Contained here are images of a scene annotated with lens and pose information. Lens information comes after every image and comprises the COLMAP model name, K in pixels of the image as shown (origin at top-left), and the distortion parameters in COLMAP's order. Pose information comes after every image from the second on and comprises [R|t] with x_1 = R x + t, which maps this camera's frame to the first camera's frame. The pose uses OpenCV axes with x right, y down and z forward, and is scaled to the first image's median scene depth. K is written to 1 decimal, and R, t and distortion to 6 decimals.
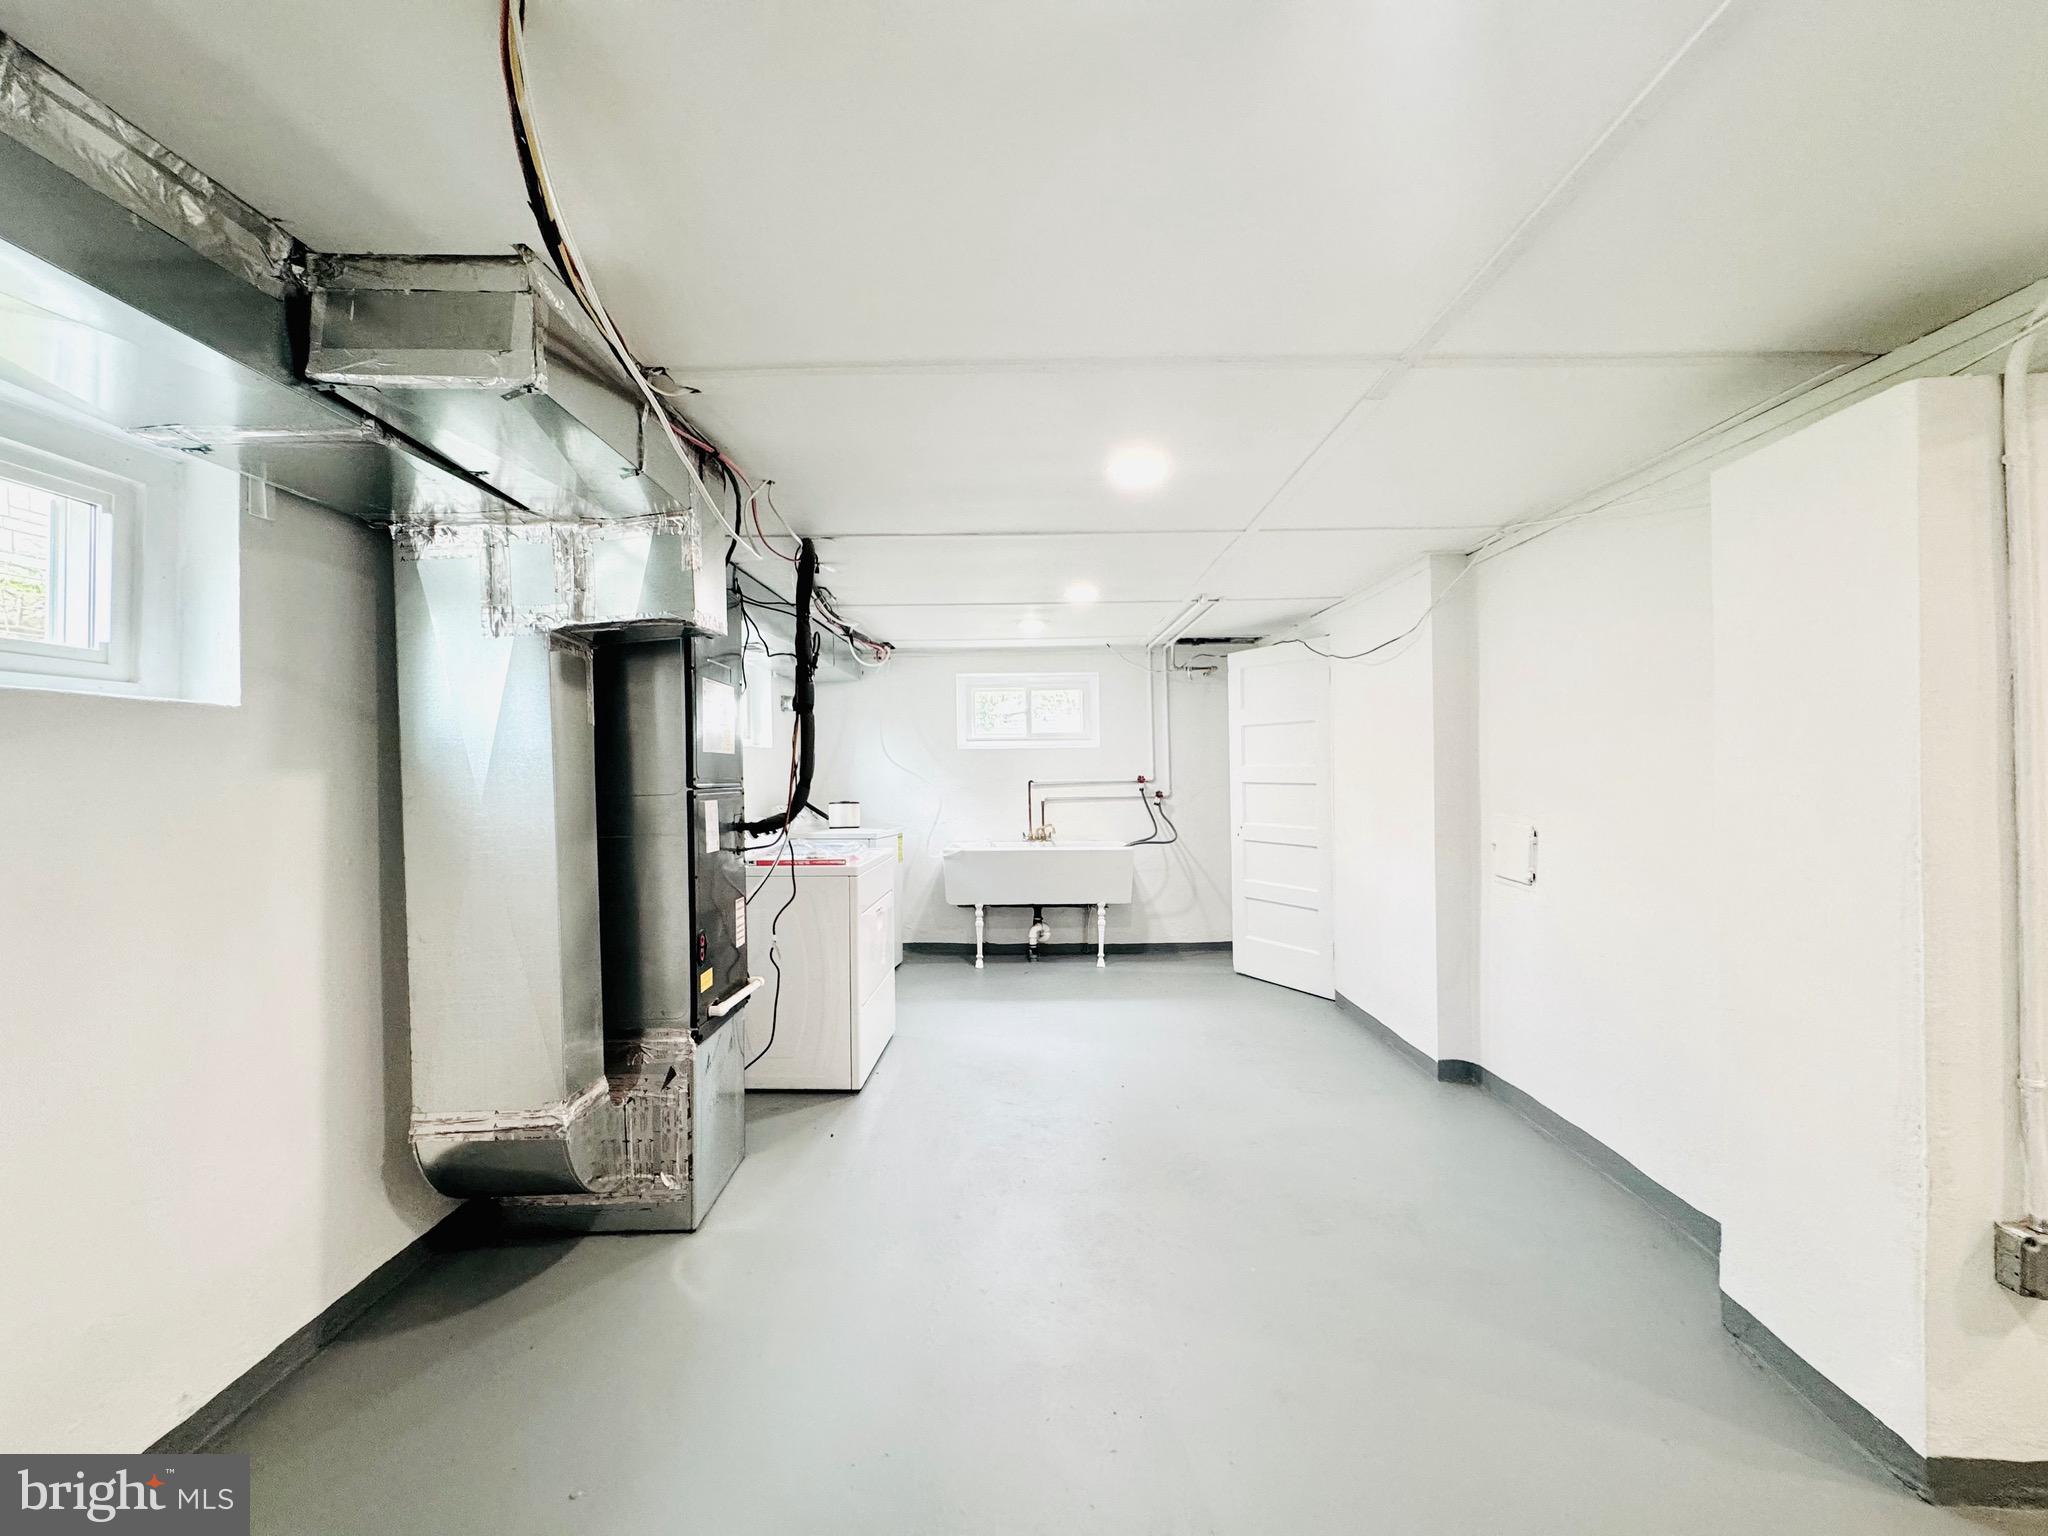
lens RADIAL K [[826.4, 0, 1026.2], [0, 826.4, 769.5], [0, 0, 1]] dist [0.002185, 0.001016]
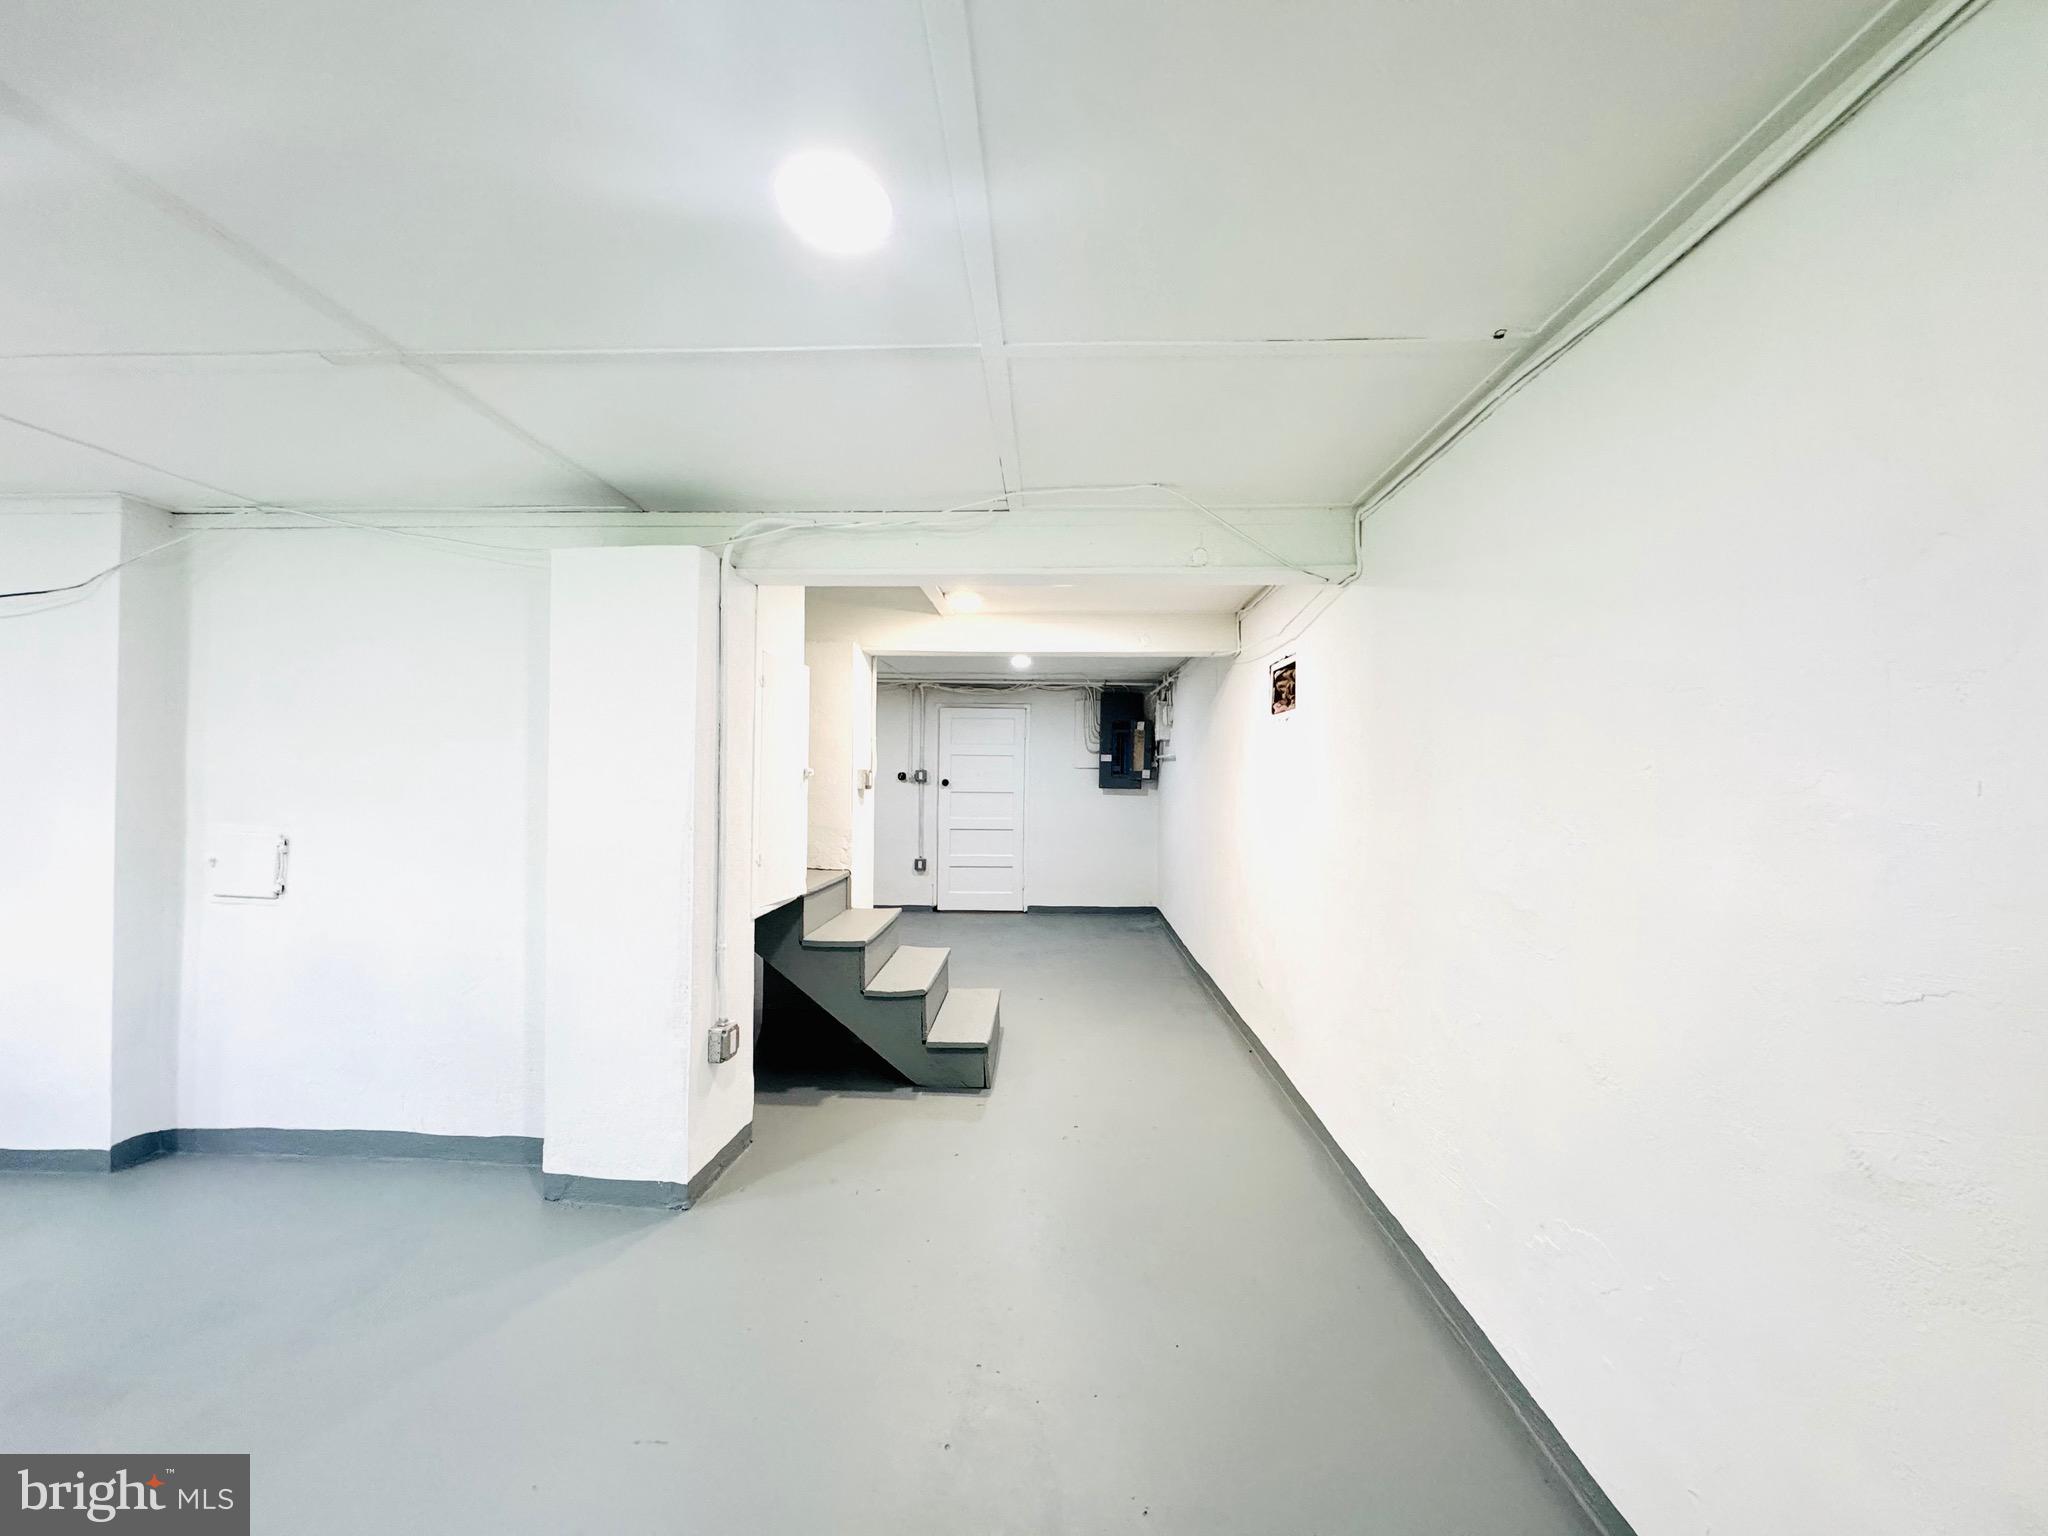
lens RADIAL K [[826.4, 0, 1026.9], [0, 826.4, 770.2], [0, 0, 1]] dist [0.002185, 0.001016]
pose [[0.020713, 0.023950, 0.999499, -0.309428], [-0.005472, 0.999701, -0.023841, 0.014179], [-0.999770, -0.004975, 0.020838, 0.145959]]
